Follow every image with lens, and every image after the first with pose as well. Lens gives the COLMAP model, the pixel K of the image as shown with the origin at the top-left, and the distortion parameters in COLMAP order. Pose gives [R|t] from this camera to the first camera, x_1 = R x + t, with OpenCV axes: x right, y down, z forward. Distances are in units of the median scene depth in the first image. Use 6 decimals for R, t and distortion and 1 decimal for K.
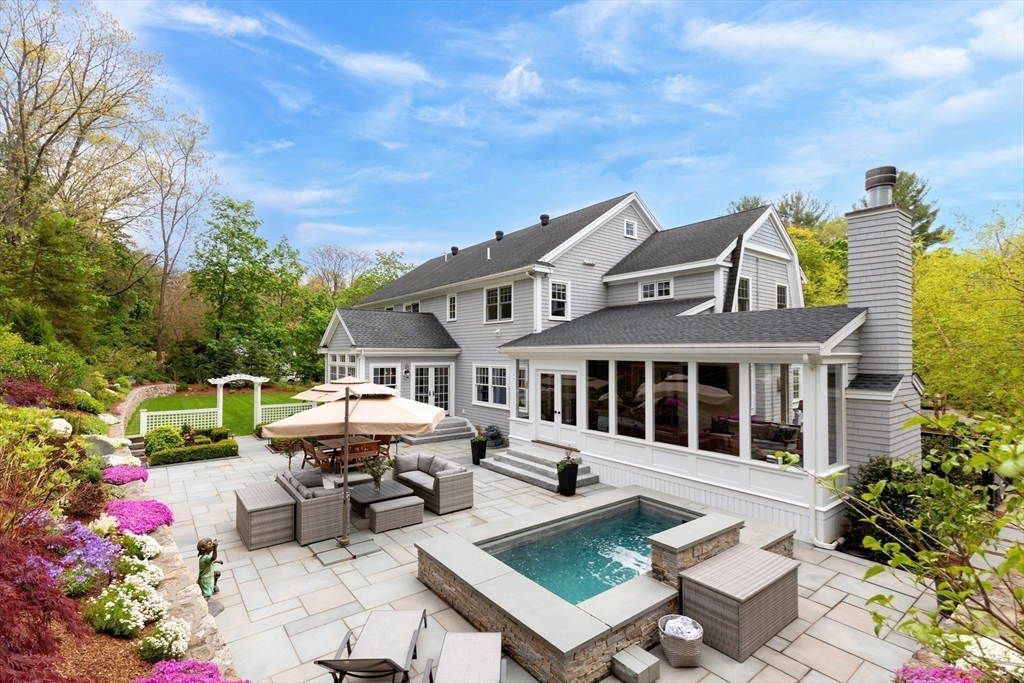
lens RADIAL K [[464.3, 0, 511.5], [0, 464.3, 346.2], [0, 0, 1]] dist [0.000889, 0.000029]
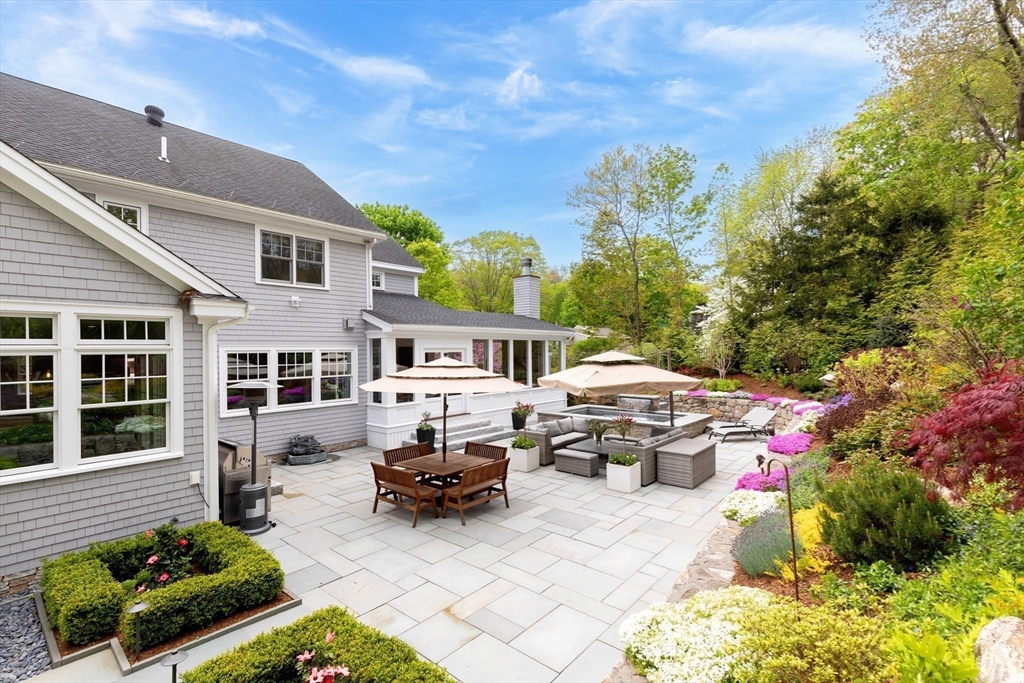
lens RADIAL K [[464.3, 0, 512.1], [0, 464.3, 346.0], [0, 0, 1]] dist [0.000889, 0.000029]
pose [[-0.205429, 0.010379, 0.978617, -0.788894], [-0.007086, 0.999902, -0.012092, 0.044609], [-0.978646, -0.009419, -0.205336, 0.841122]]
